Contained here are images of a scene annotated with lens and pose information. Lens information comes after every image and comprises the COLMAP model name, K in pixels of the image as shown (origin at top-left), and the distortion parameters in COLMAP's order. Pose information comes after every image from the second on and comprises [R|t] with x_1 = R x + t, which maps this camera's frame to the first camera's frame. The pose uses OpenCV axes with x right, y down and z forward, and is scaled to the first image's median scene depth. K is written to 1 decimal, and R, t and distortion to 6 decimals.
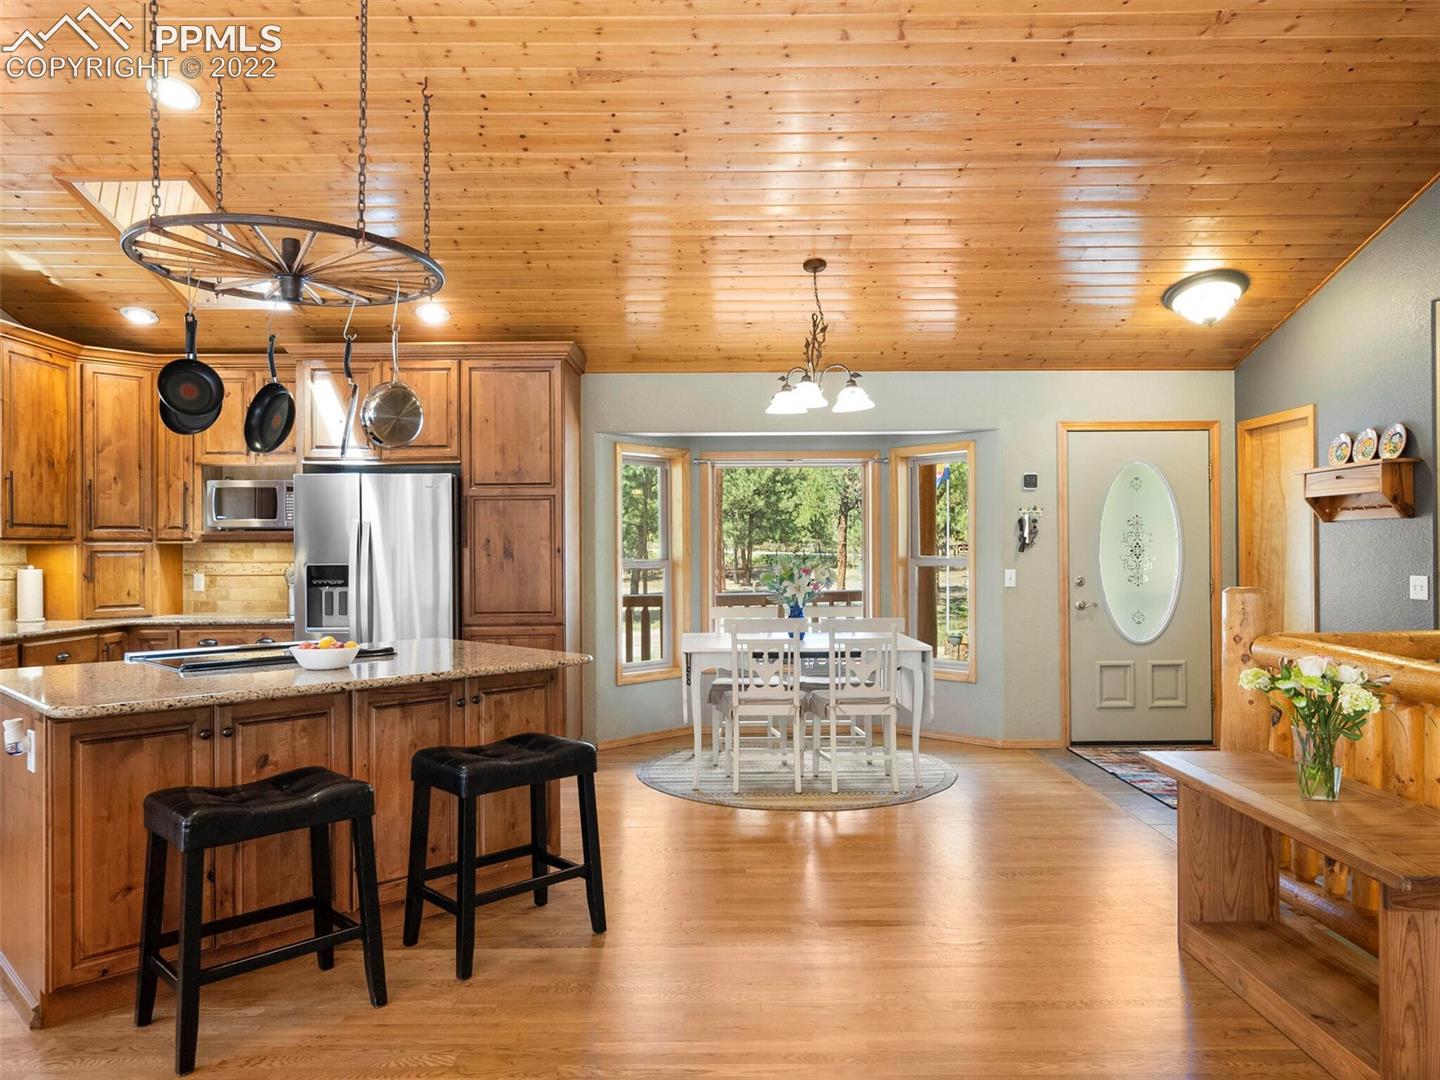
lens RADIAL K [[1003.6, 0, 719.9], [0, 1003.6, 552.1], [0, 0, 1]] dist [0.007823, -0.000951]
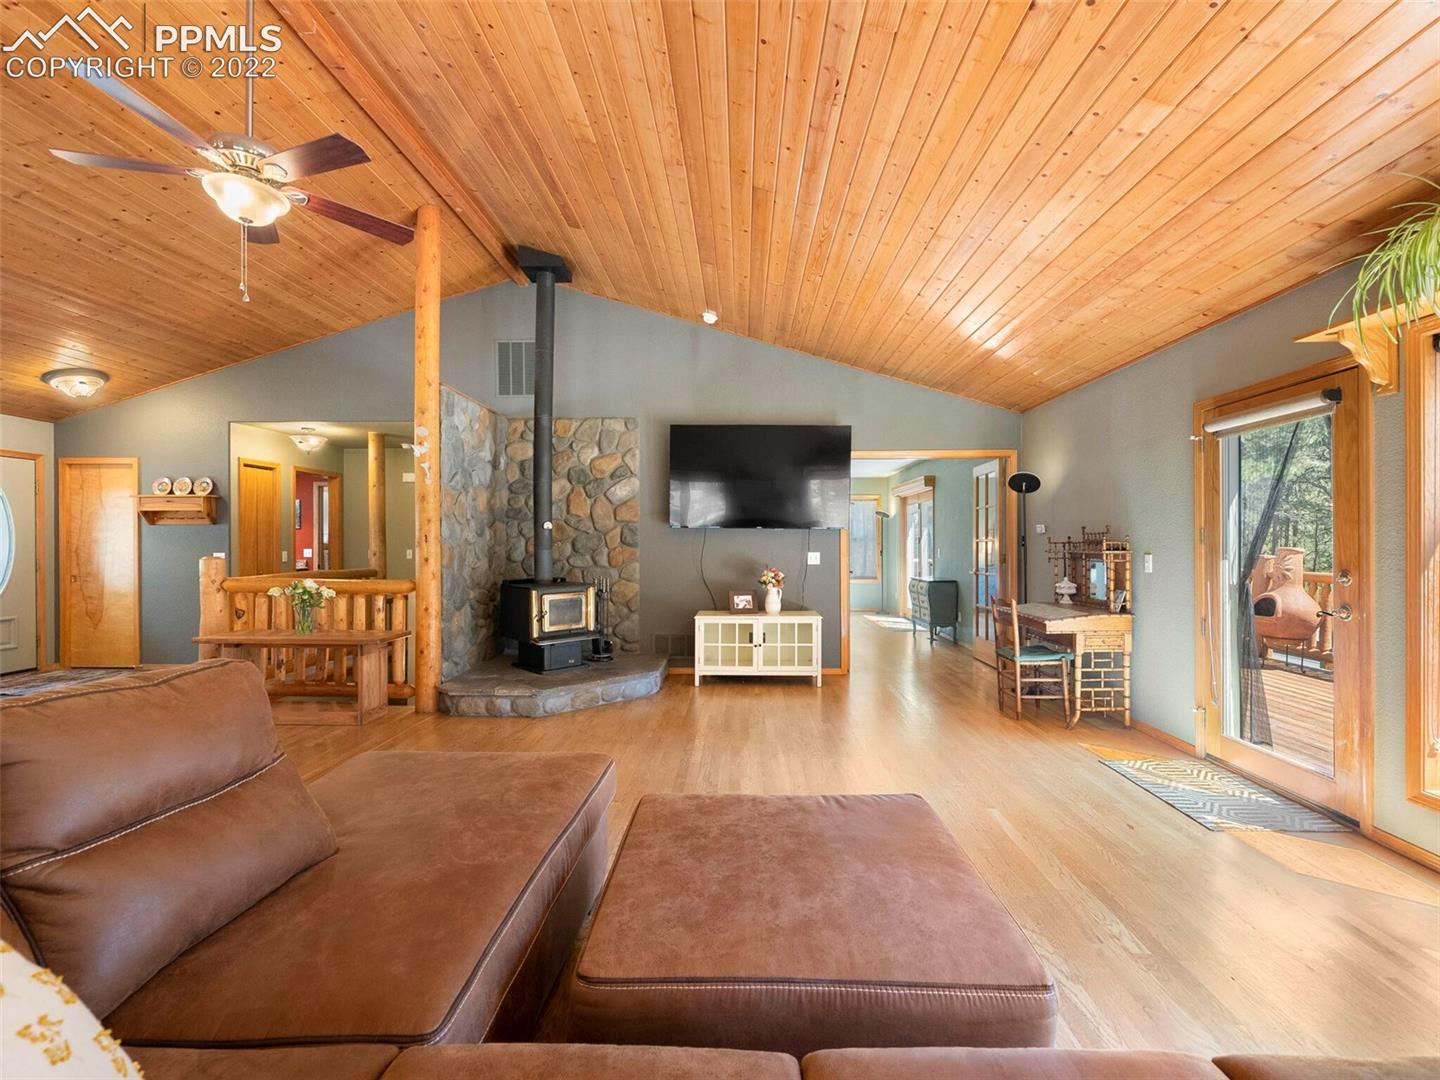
lens RADIAL K [[653.3, 0, 721.9], [0, 653.3, 545.1], [0, 0, 1]] dist [0.001349, 0.000986]
pose [[0.033271, 0.003363, 0.999441, -0.464143], [0.001393, 0.999993, -0.003412, 0.010130], [-0.999445, 0.001506, 0.033266, -0.054227]]
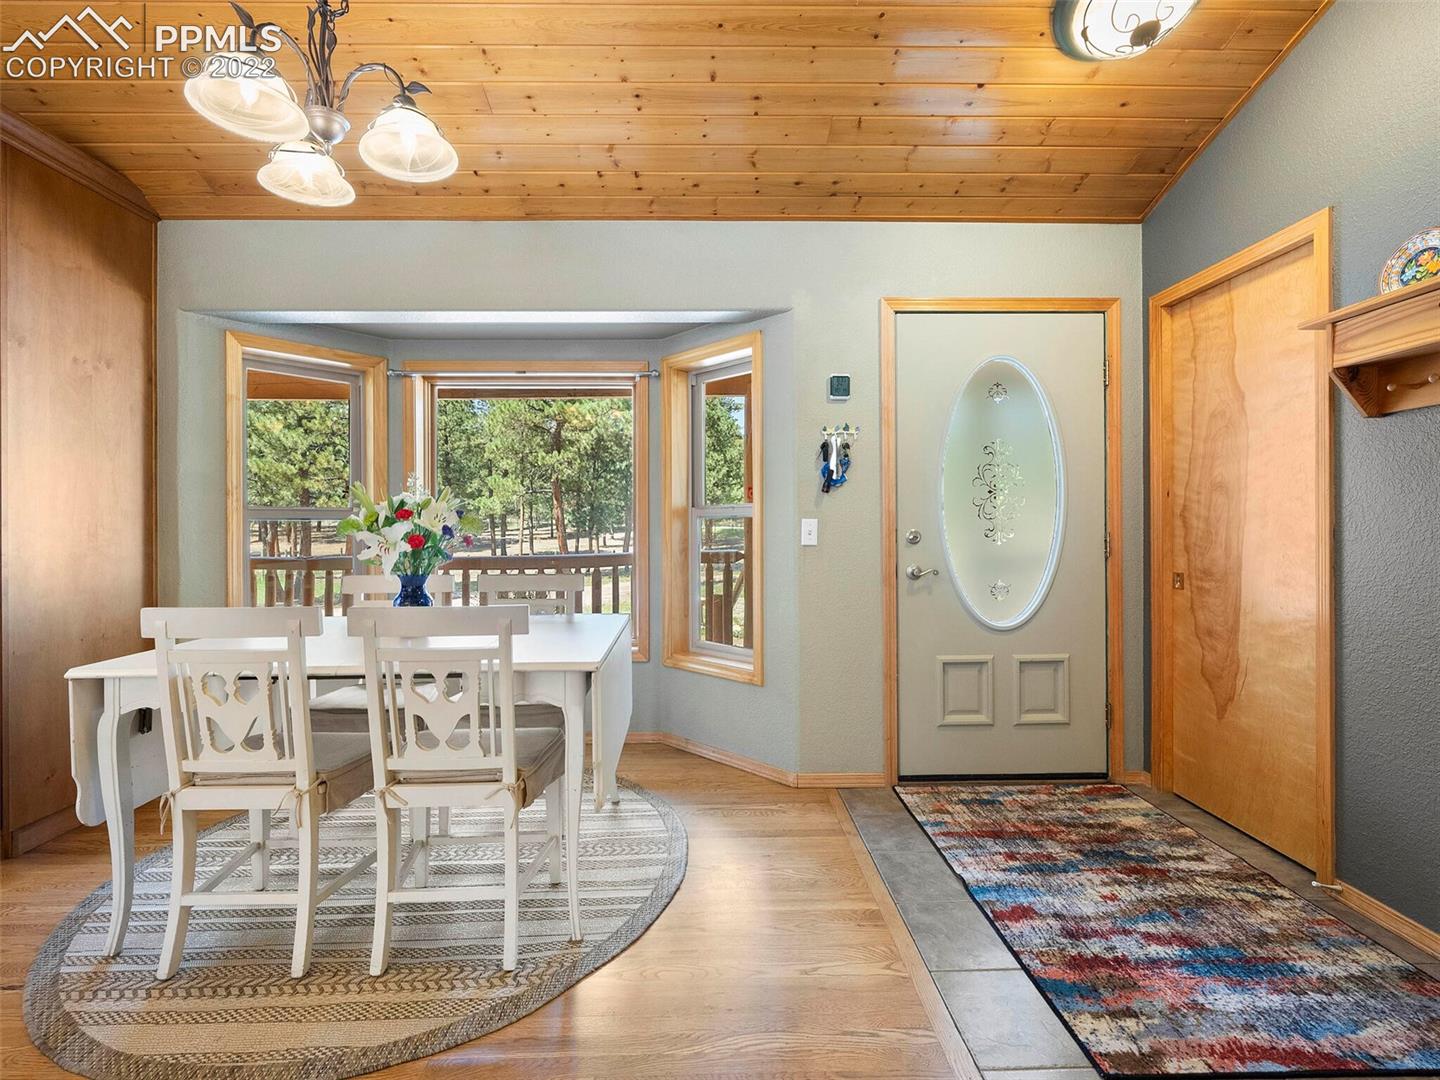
lens RADIAL K [[653.3, 0, 719.5], [0, 653.3, 532.2], [0, 0, 1]] dist [0.001349, 0.000986]
pose [[0.999883, 0.001113, 0.015276, 0.227973], [-0.001186, 0.999988, 0.004830, 0.024663], [-0.015270, -0.004848, 0.999872, 0.580188]]
